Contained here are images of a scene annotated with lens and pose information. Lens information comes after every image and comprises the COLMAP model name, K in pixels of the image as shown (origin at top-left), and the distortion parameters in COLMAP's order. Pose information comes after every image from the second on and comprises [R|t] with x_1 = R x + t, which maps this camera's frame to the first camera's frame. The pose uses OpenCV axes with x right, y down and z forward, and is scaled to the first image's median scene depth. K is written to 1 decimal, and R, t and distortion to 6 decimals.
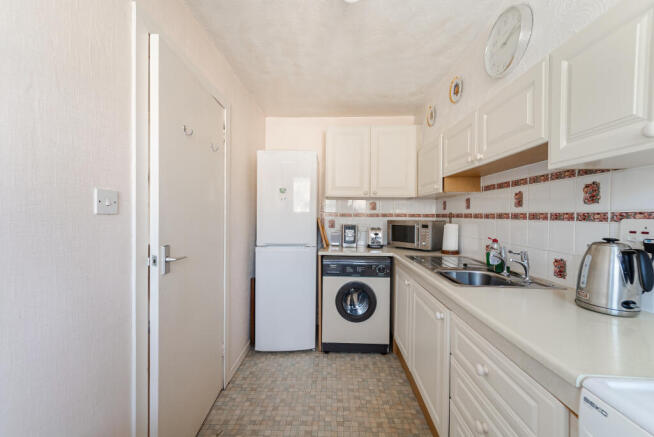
lens RADIAL K [[284.3, 0, 328.7], [0, 284.3, 215.1], [0, 0, 1]] dist [-0.002481, -0.000414]
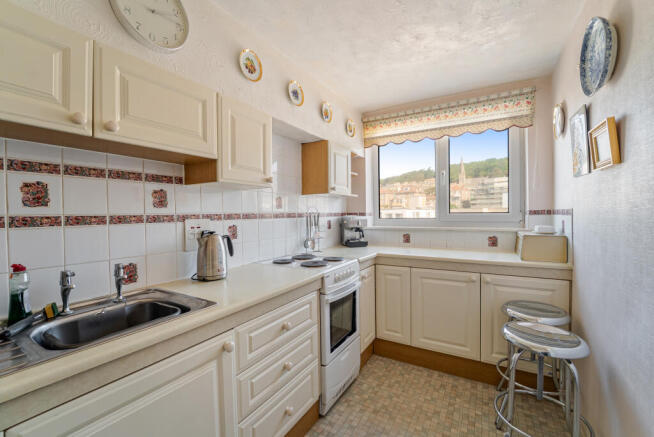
lens RADIAL K [[284.3, 0, 328.7], [0, 284.3, 215.1], [0, 0, 1]] dist [-0.002481, -0.000414]
pose [[-0.880819, 0.013367, 0.473264, -0.229952], [0.017707, 0.999832, 0.004716, -0.001796], [-0.473121, 0.012534, -0.880908, 1.551213]]
